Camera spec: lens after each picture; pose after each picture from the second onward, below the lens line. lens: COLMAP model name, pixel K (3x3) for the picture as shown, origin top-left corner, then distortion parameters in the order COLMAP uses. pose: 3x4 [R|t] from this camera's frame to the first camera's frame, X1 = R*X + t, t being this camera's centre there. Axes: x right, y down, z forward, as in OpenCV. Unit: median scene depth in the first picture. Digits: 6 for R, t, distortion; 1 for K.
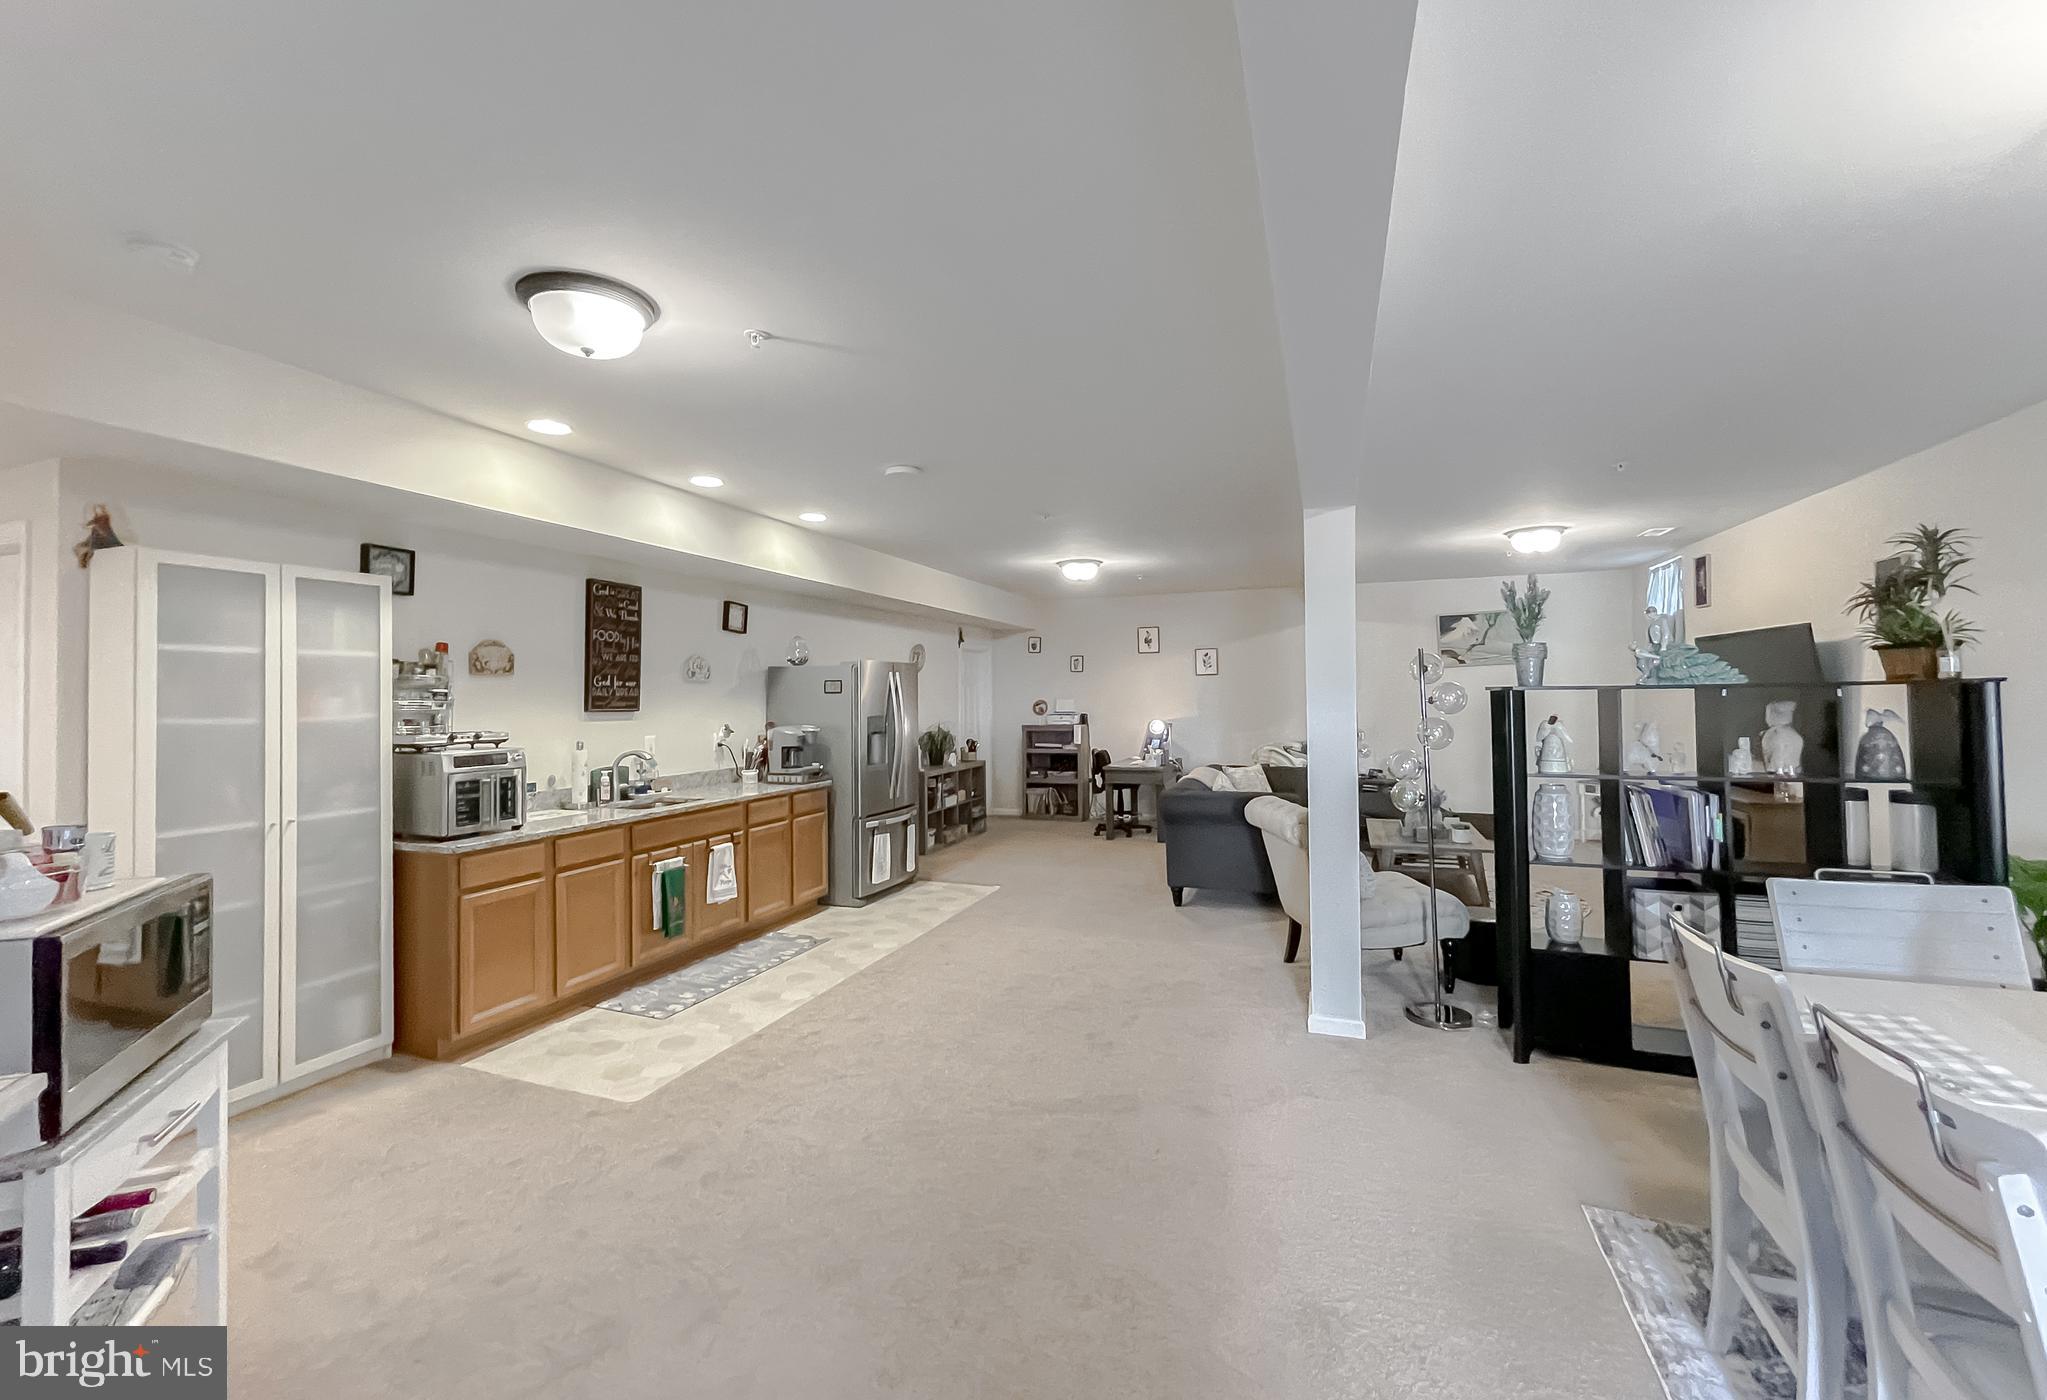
lens RADIAL K [[821.2, 0, 1021.8], [0, 821.2, 678.7], [0, 0, 1]] dist [-0.000983, -0.000312]
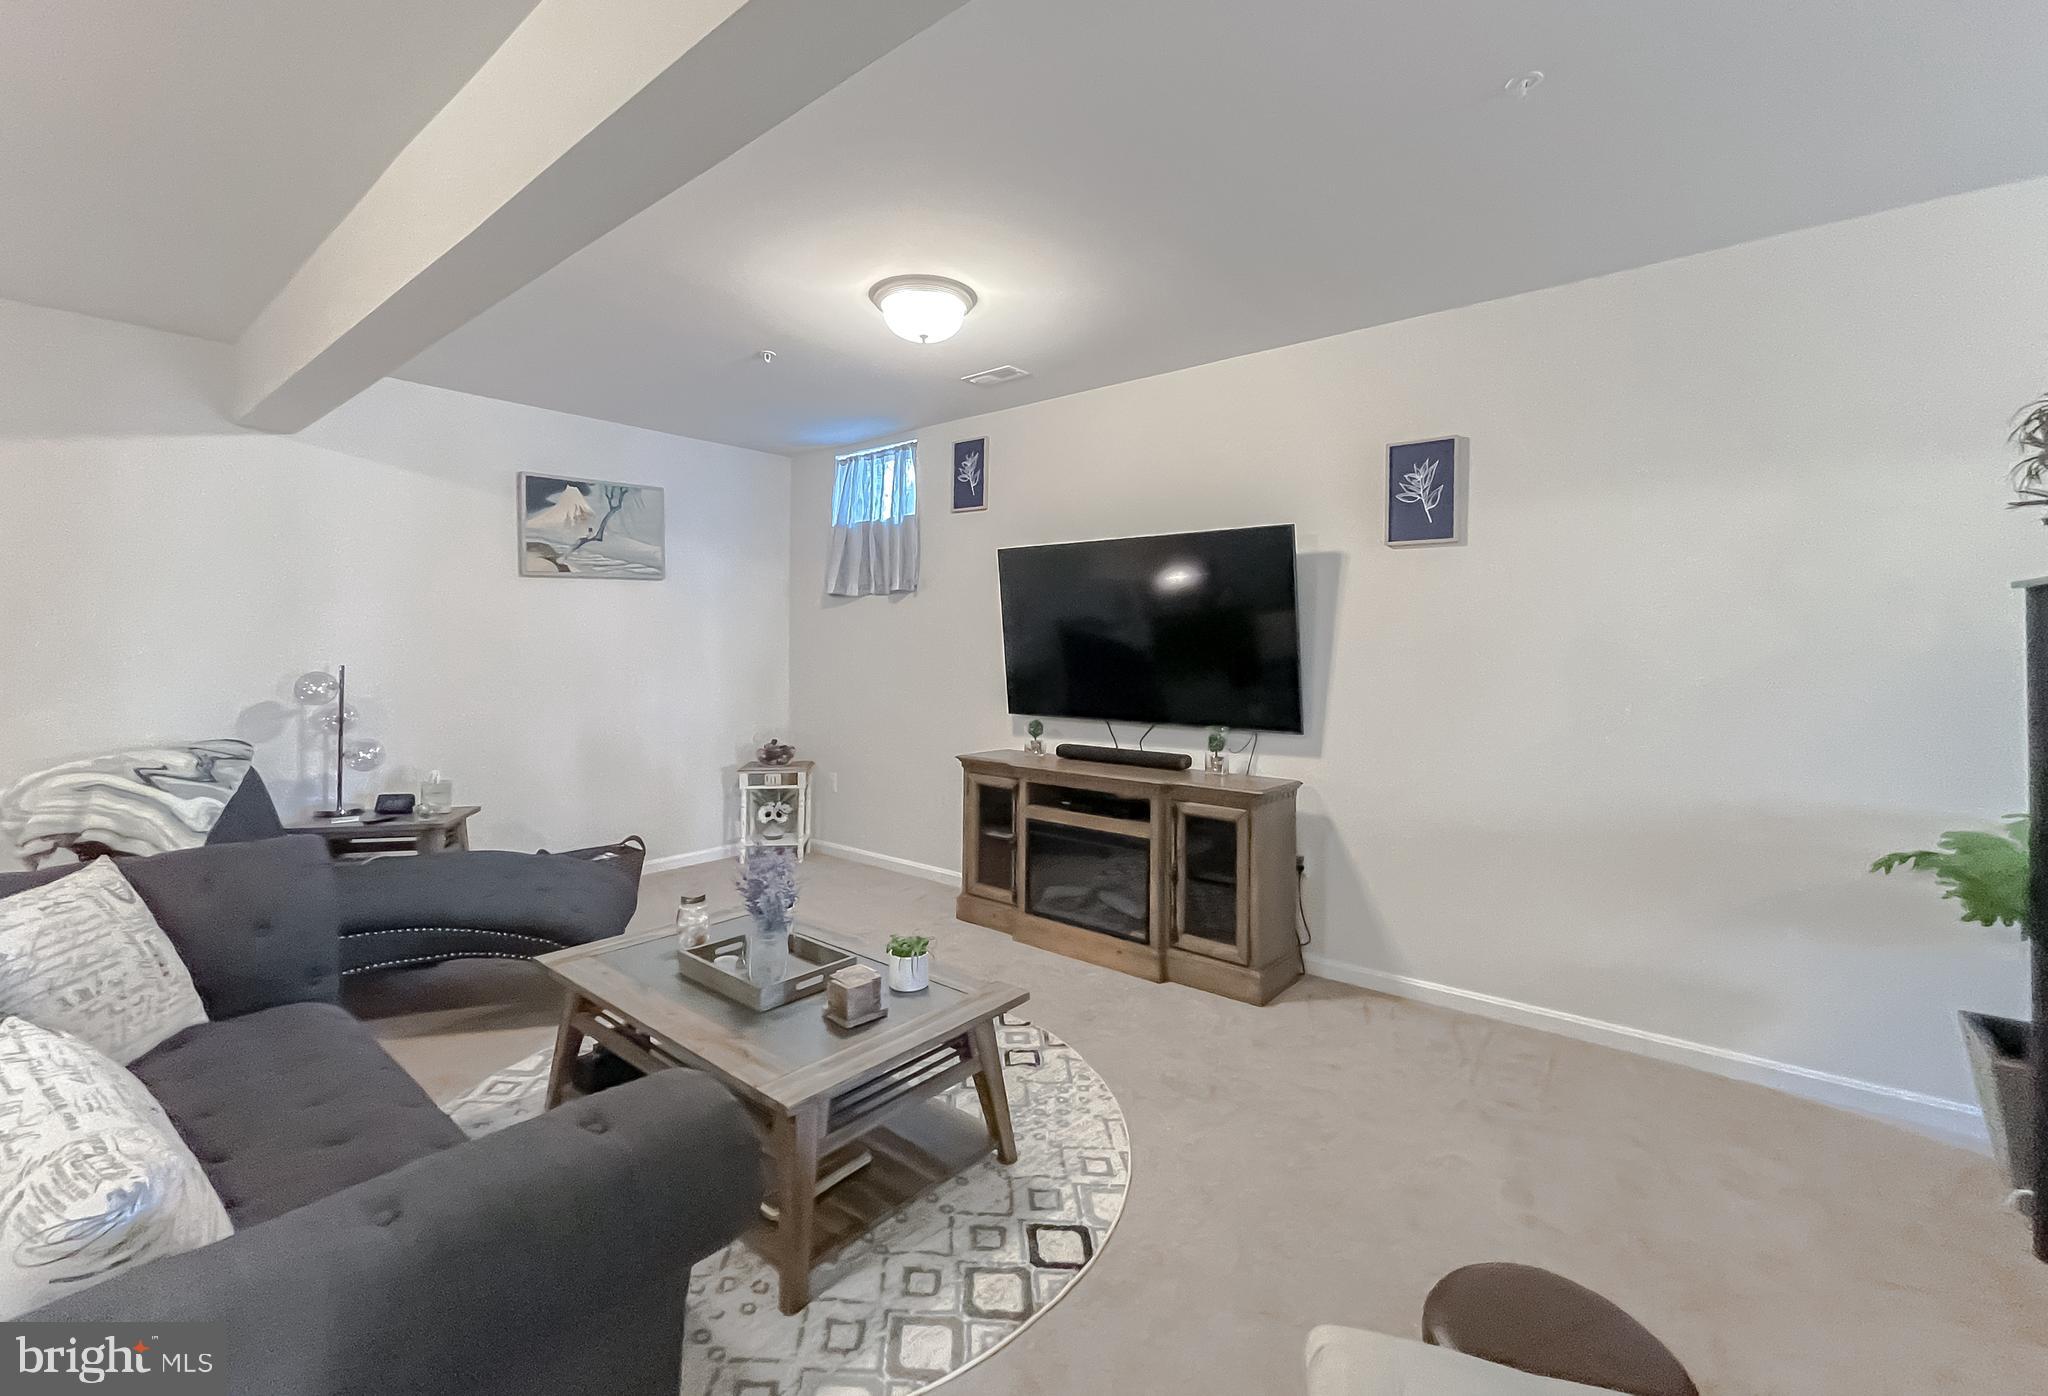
lens RADIAL K [[872.8, 0, 1007.0], [0, 872.8, 635.7], [0, 0, 1]] dist [-0.001451, -0.000165]
pose [[0.332345, 0.027635, 0.942753, 0.267859], [-0.026909, 0.999442, -0.019810, 0.066635], [-0.942774, -0.018784, 0.332903, 1.409207]]
